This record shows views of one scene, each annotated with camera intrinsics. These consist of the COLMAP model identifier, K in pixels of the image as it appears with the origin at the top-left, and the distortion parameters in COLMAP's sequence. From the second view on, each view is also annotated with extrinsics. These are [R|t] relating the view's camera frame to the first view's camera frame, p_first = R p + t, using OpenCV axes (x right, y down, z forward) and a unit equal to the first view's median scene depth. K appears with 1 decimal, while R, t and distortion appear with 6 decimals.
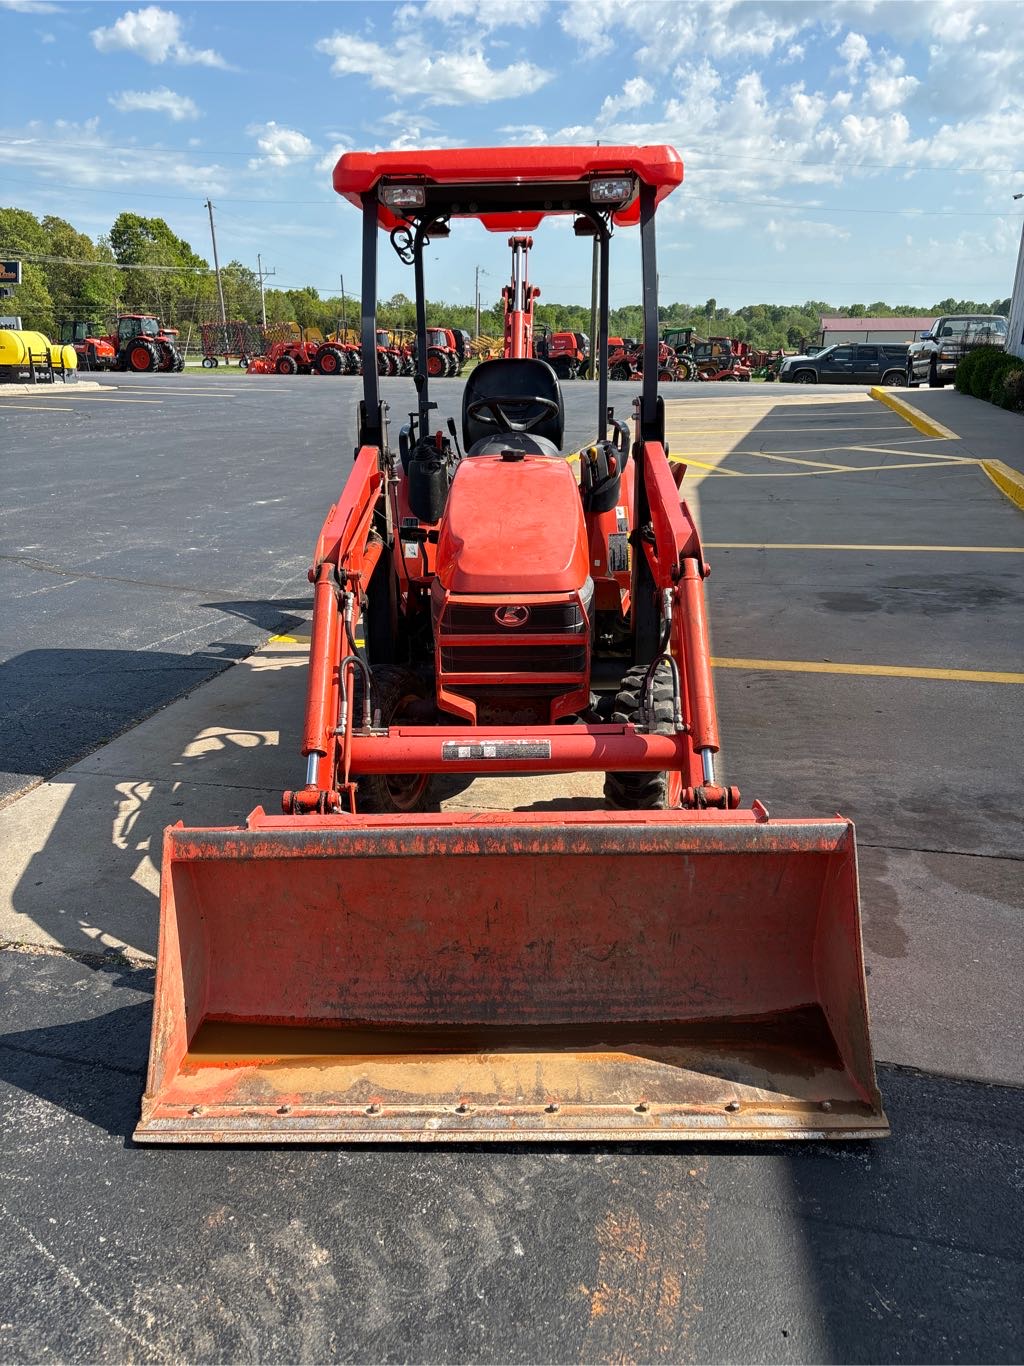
lens RADIAL K [[1040.3, 0, 509.3], [0, 1040.3, 682.9], [0, 0, 1]] dist [0.030744, -0.035370]
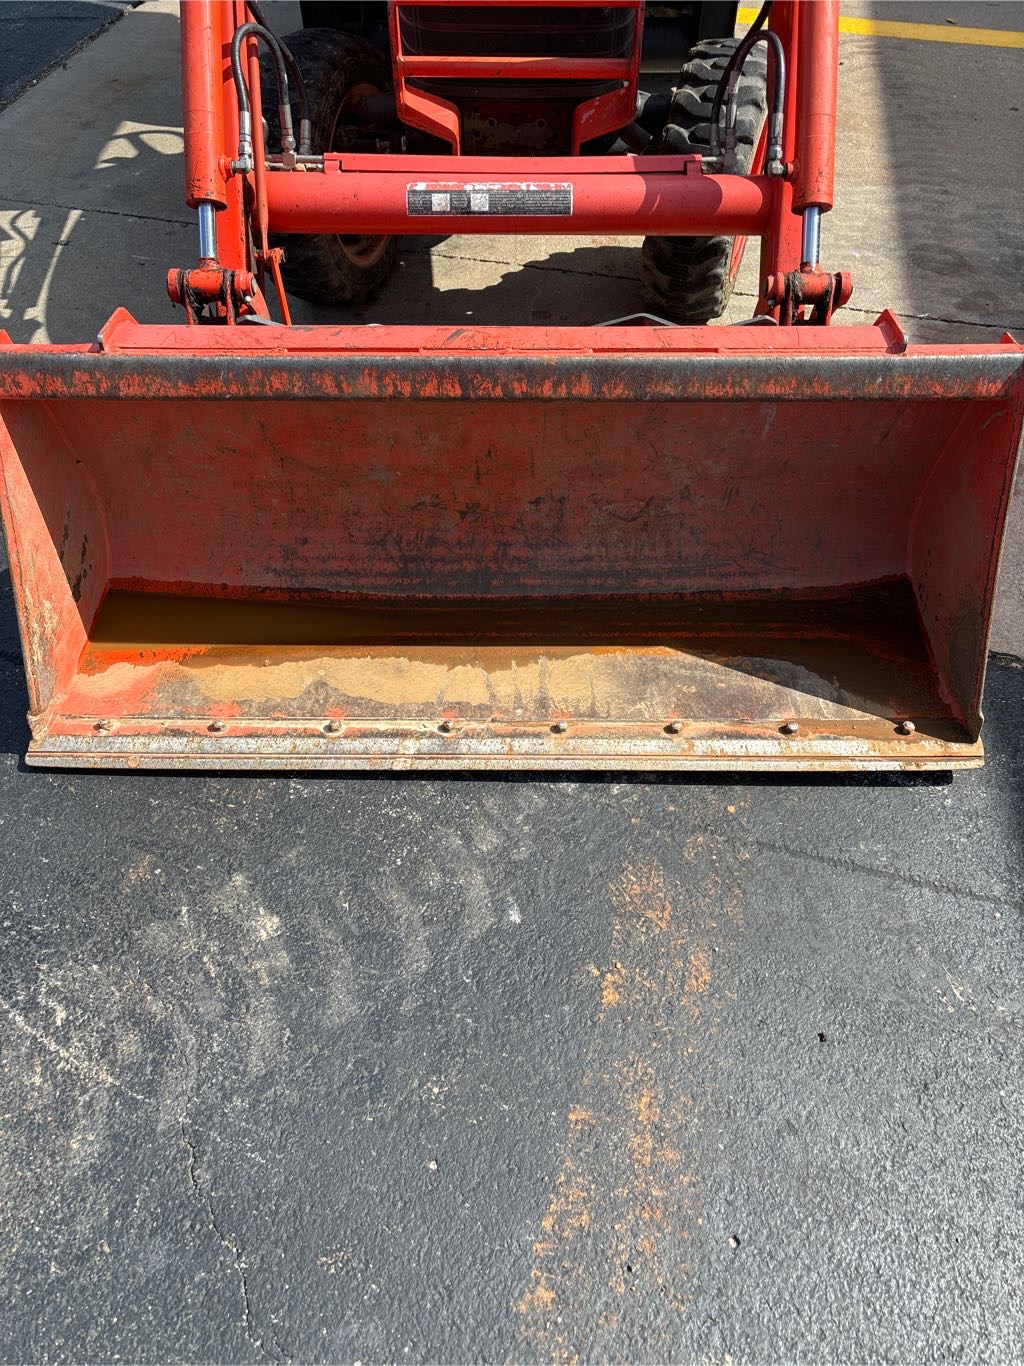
lens RADIAL K [[1040.3, 0, 521.9], [0, 1040.3, 684.7], [0, 0, 1]] dist [0.030744, -0.035370]
pose [[0.999828, 0.012311, 0.013839, 0.002376], [-0.017787, 0.846607, 0.531921, -0.018754], [-0.005167, -0.532076, 0.846681, 0.201606]]
